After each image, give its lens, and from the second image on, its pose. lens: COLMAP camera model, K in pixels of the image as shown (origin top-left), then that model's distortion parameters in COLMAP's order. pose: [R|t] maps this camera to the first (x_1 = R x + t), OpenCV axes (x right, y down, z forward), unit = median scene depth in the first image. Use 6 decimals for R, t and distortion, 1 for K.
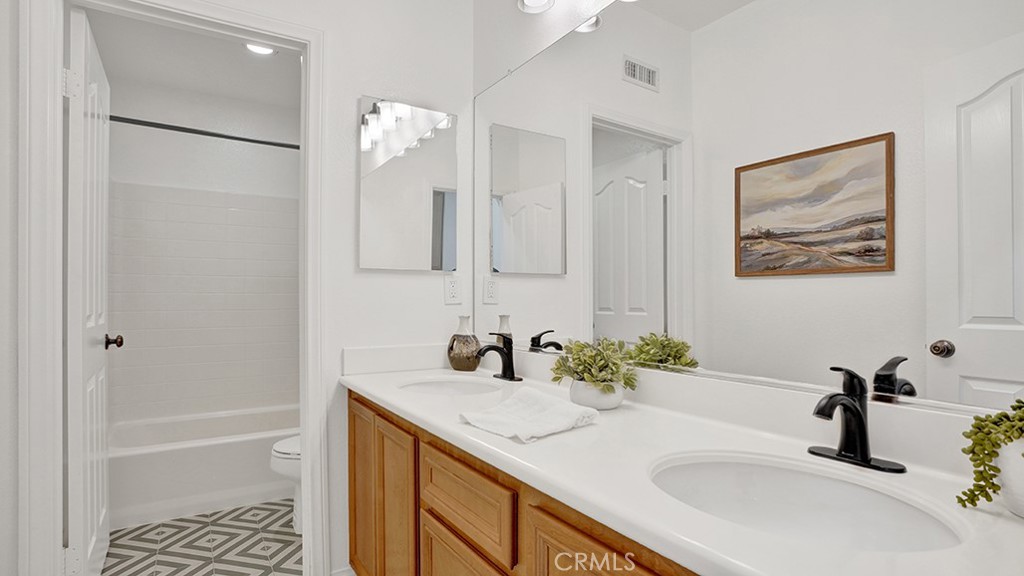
lens RADIAL K [[509.1, 0, 512.0], [0, 509.1, 288.0], [0, 0, 1]] dist [-0.063489, 0.026686]
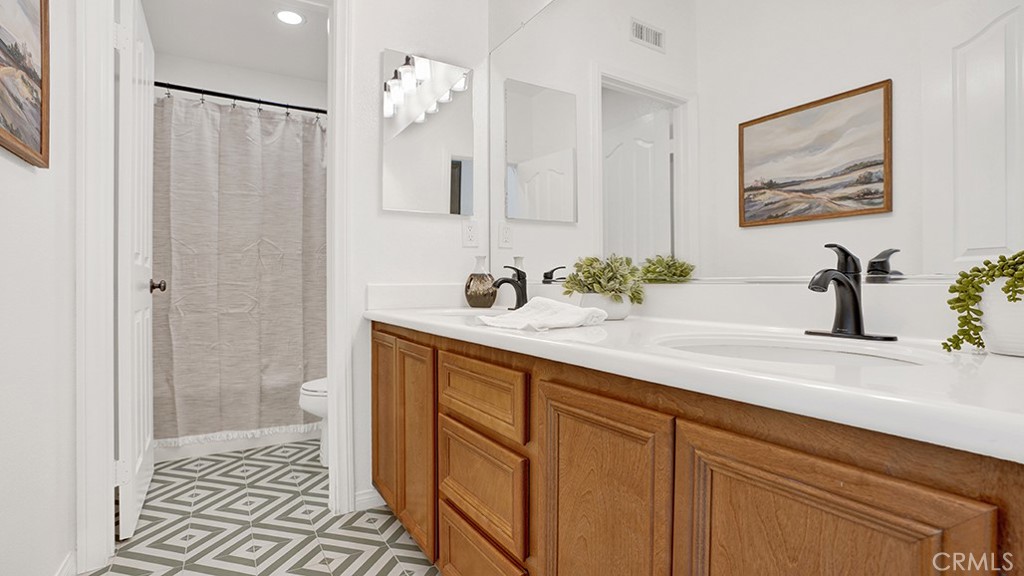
lens RADIAL K [[489.9, 0, 511.7], [0, 489.9, 284.9], [0, 0, 1]] dist [-0.075553, 0.030772]
pose [[0.999549, 0.000366, -0.030026, 0.001586], [-0.000311, 0.999998, 0.001815, 0.110963], [0.030027, -0.001805, 0.999547, -0.016632]]
